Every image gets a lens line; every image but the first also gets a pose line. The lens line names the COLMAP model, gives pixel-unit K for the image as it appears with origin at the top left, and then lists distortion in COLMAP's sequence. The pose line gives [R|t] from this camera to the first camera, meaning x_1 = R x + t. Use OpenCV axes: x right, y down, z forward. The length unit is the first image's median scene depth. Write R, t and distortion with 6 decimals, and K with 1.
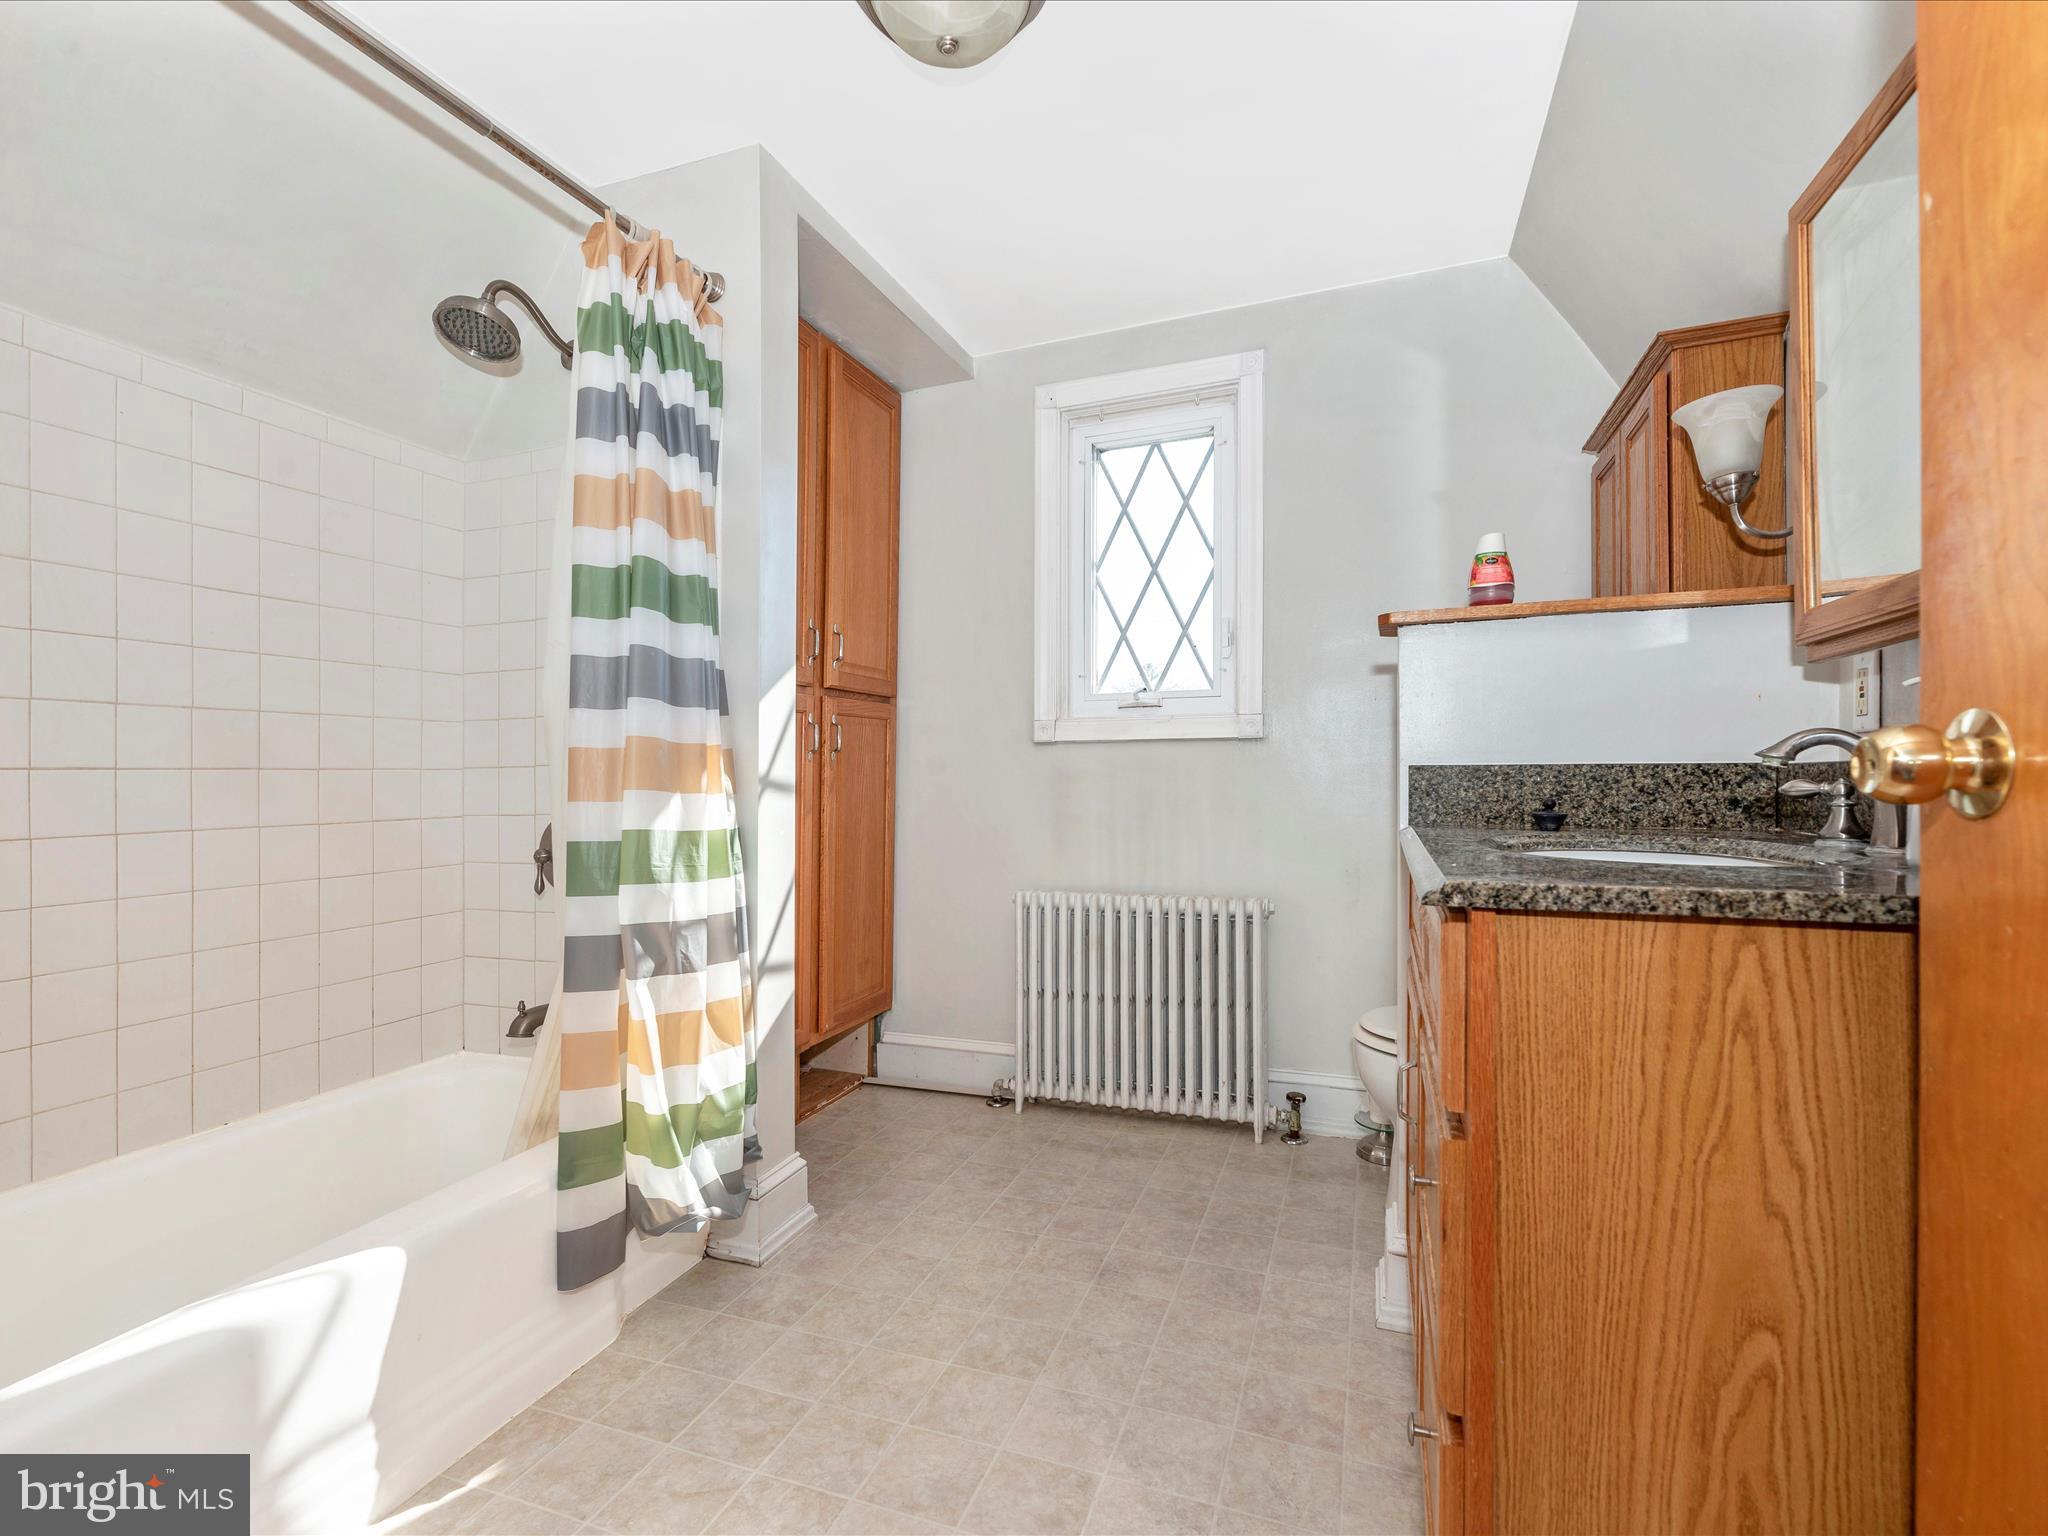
lens RADIAL K [[951.5, 0, 1020.1], [0, 951.5, 791.7], [0, 0, 1]] dist [-0.001929, 0.000823]
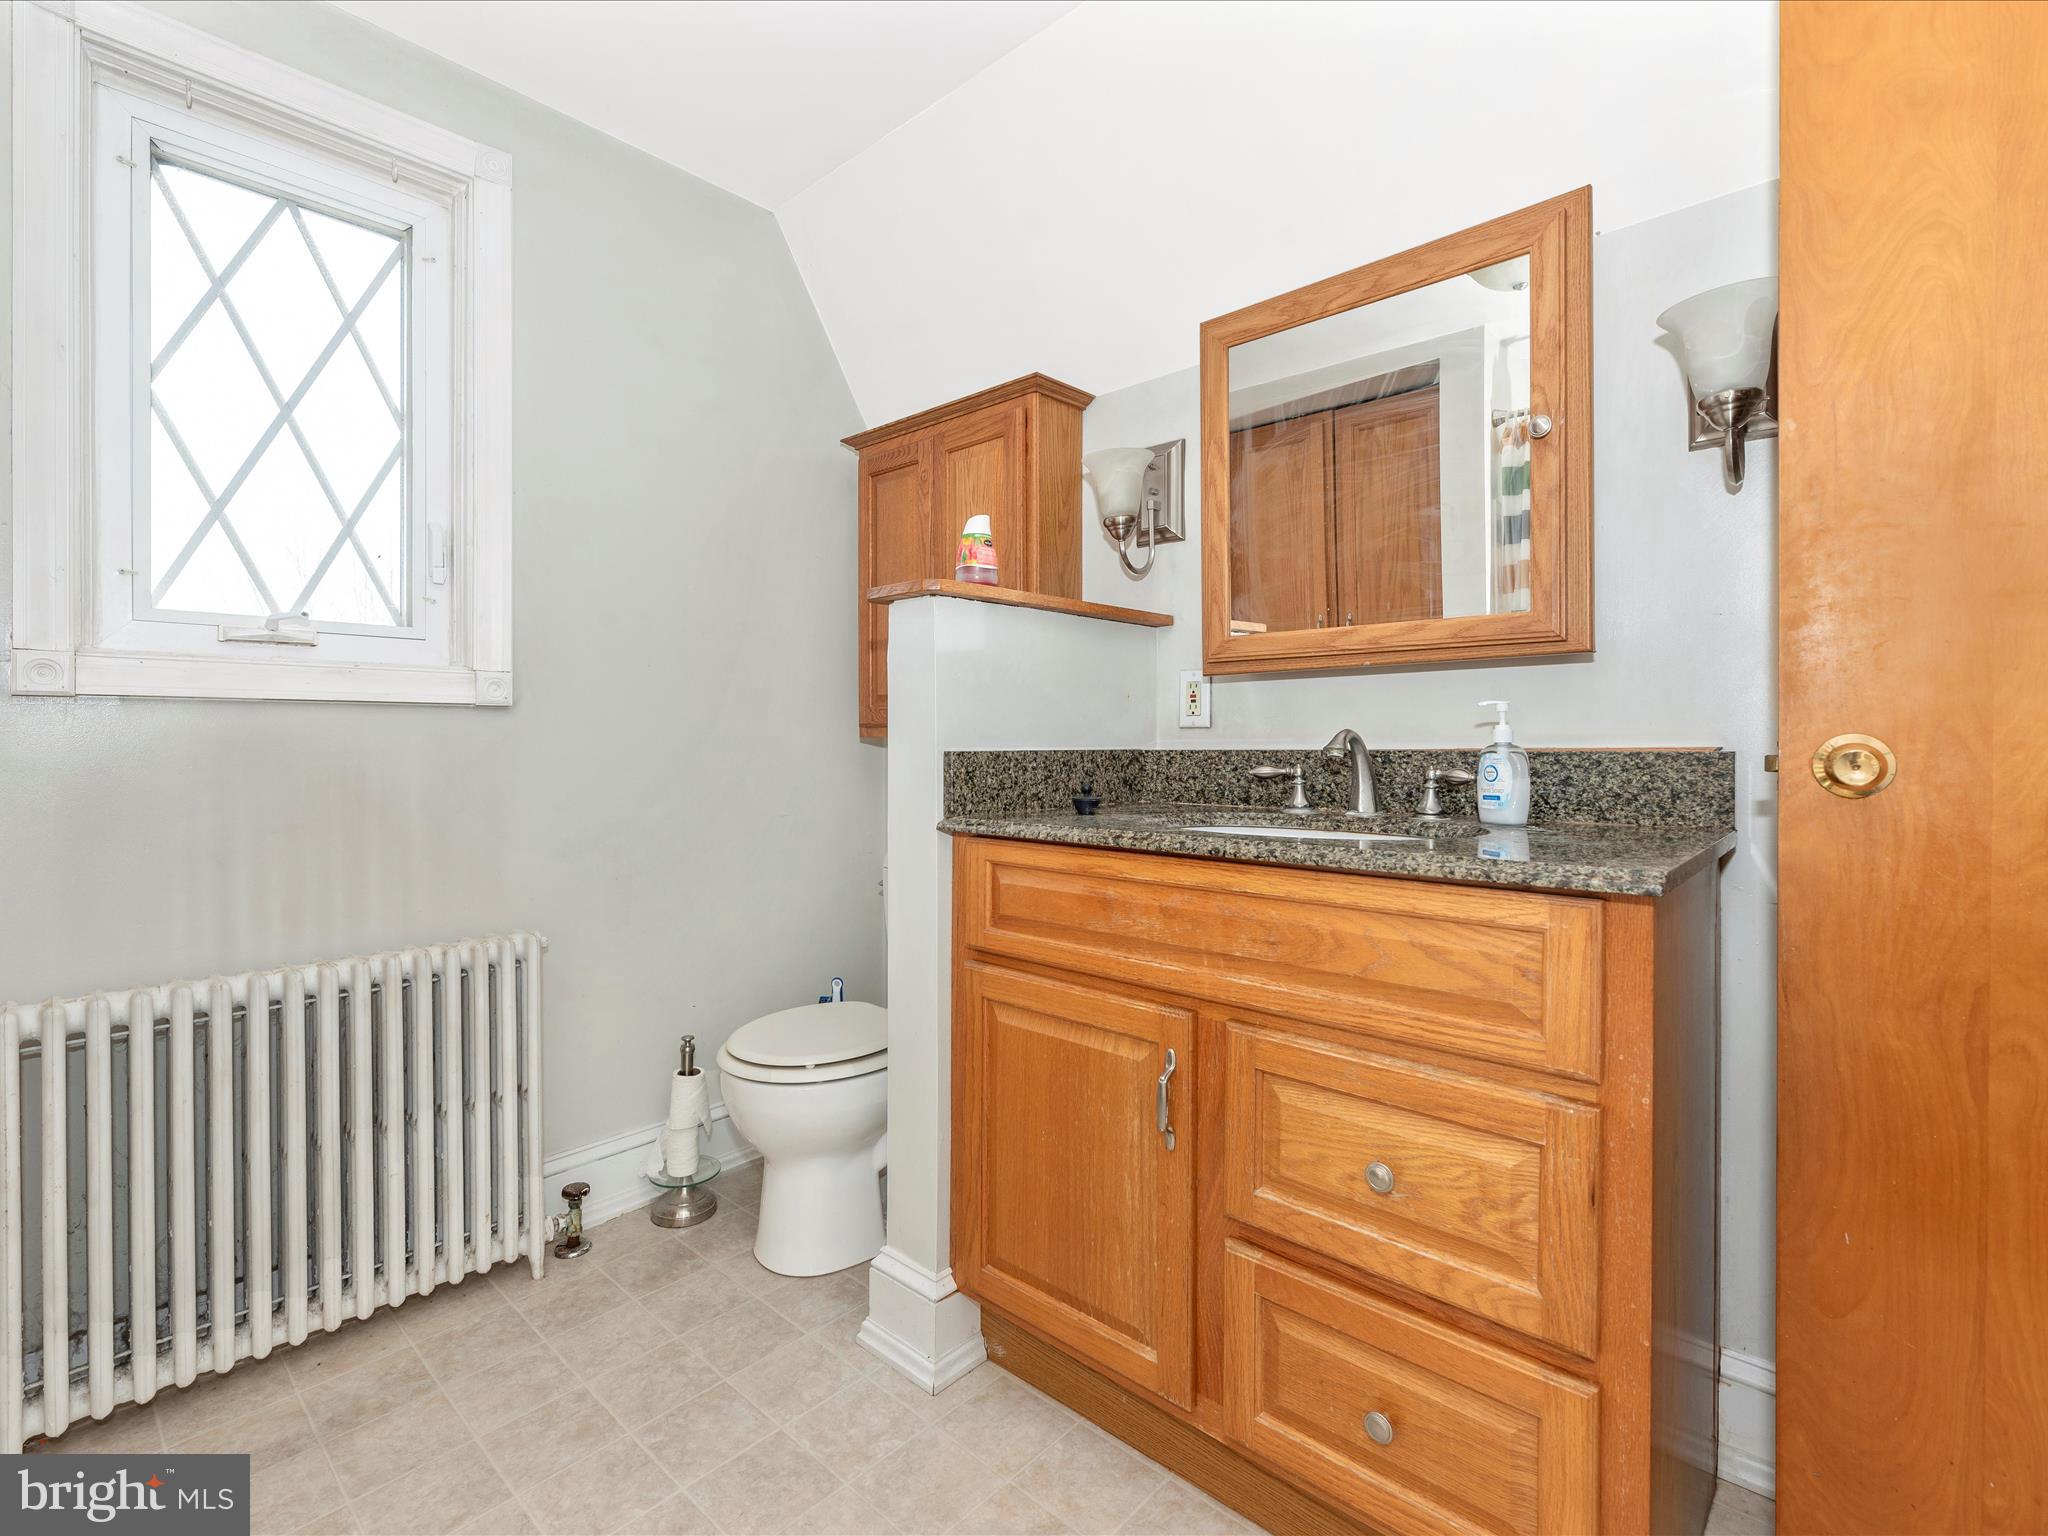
lens RADIAL K [[931.7, 0, 1059.6], [0, 931.7, 750.8], [0, 0, 1]] dist [-0.001062, -0.000259]
pose [[0.369085, -0.009297, 0.929349, -0.234905], [0.014191, 0.999890, 0.004368, -0.019525], [-0.929287, 0.011576, 0.369177, 0.359088]]
